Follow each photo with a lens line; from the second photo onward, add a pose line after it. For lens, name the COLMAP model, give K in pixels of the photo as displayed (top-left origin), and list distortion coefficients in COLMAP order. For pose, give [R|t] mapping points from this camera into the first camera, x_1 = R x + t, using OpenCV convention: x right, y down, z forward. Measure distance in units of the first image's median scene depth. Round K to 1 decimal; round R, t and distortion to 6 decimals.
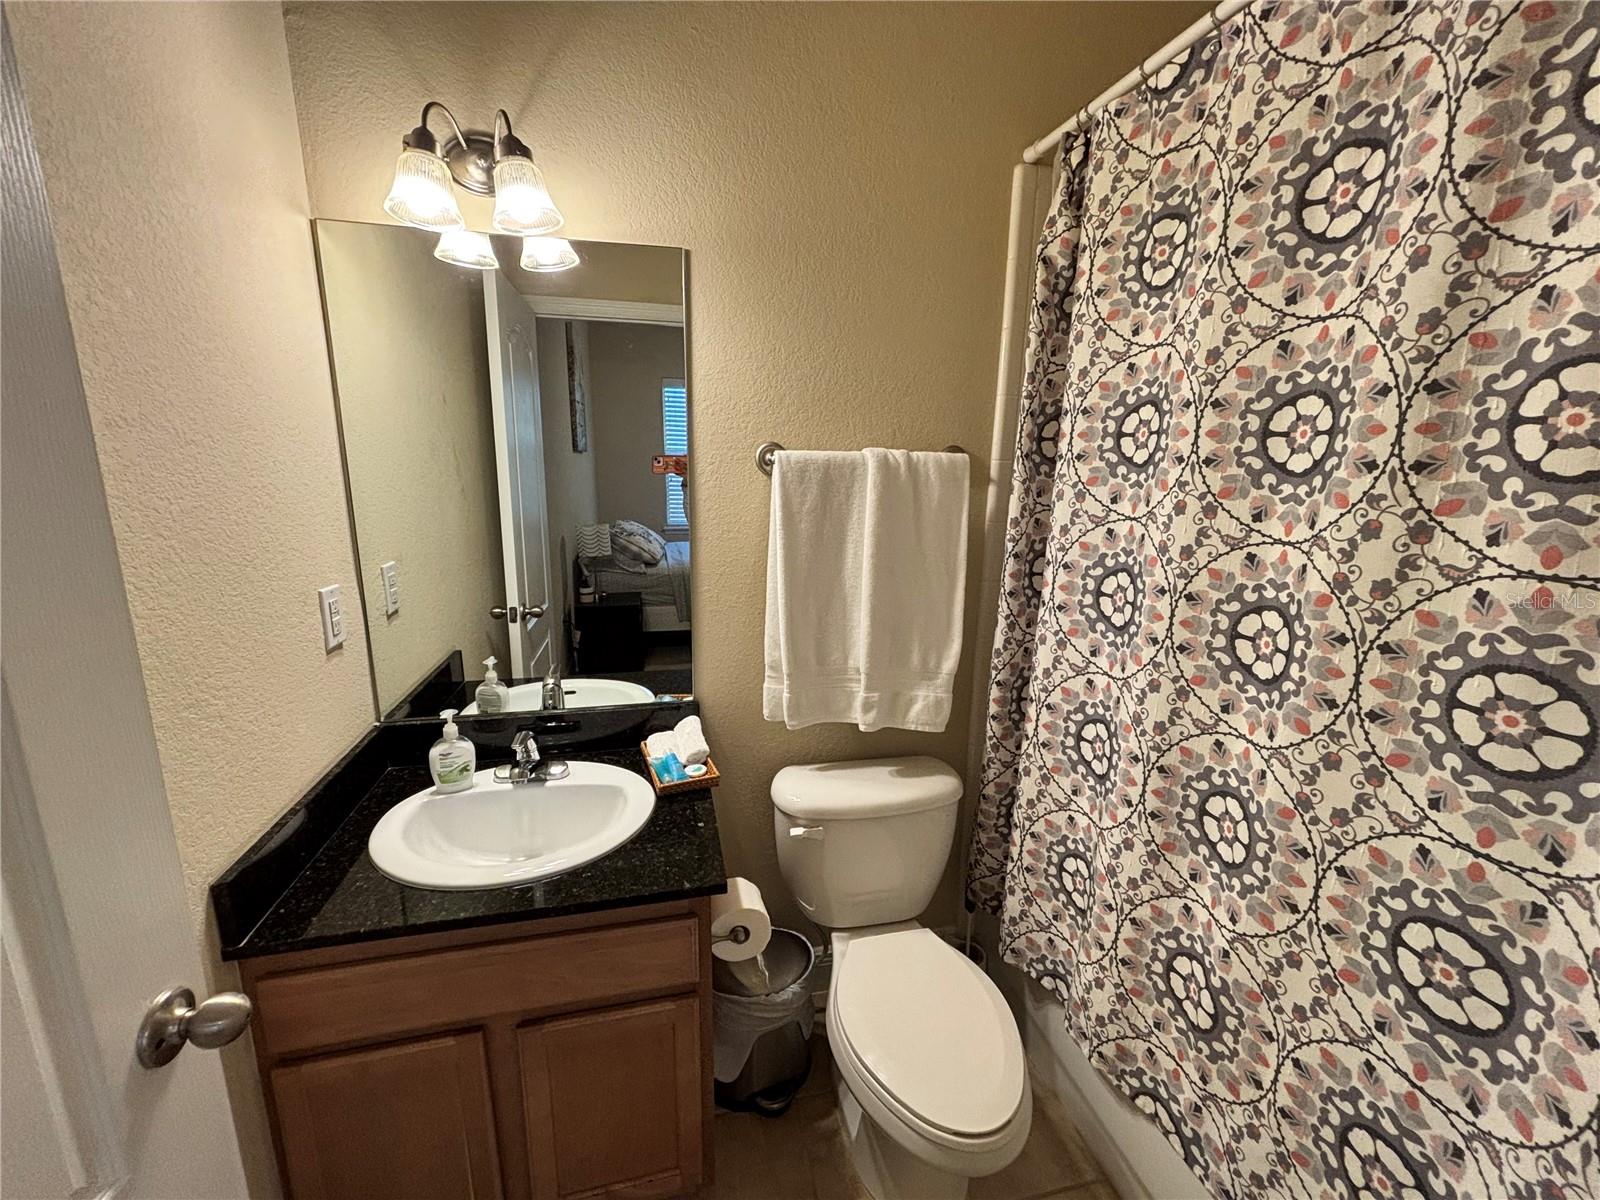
lens RADIAL K [[644.0, 0, 794.6], [0, 644.0, 599.6], [0, 0, 1]] dist [0.000928, 0.001326]
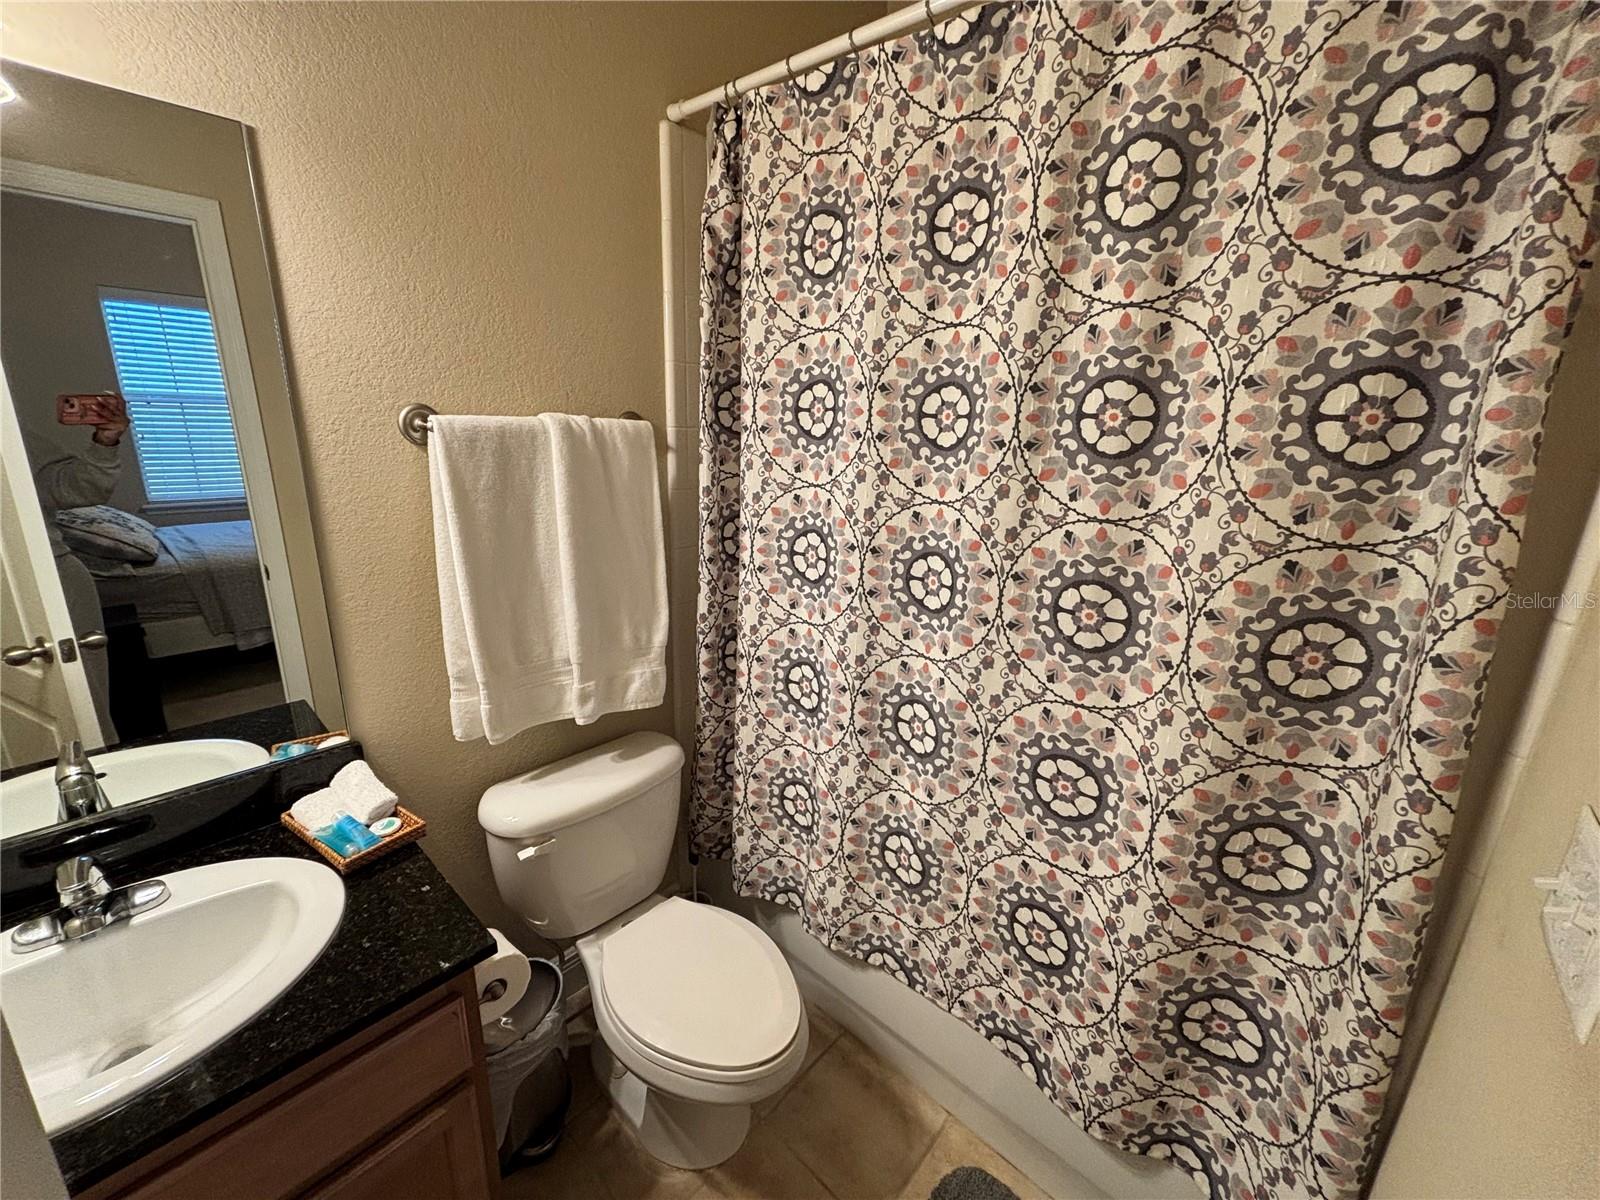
lens RADIAL K [[644.0, 0, 796.1], [0, 644.0, 600.1], [0, 0, 1]] dist [0.000928, 0.001326]
pose [[0.815587, -0.145890, 0.559942, -0.182057], [0.106035, 0.988990, 0.103229, -0.047893], [-0.568836, -0.024819, 0.822076, 0.087205]]
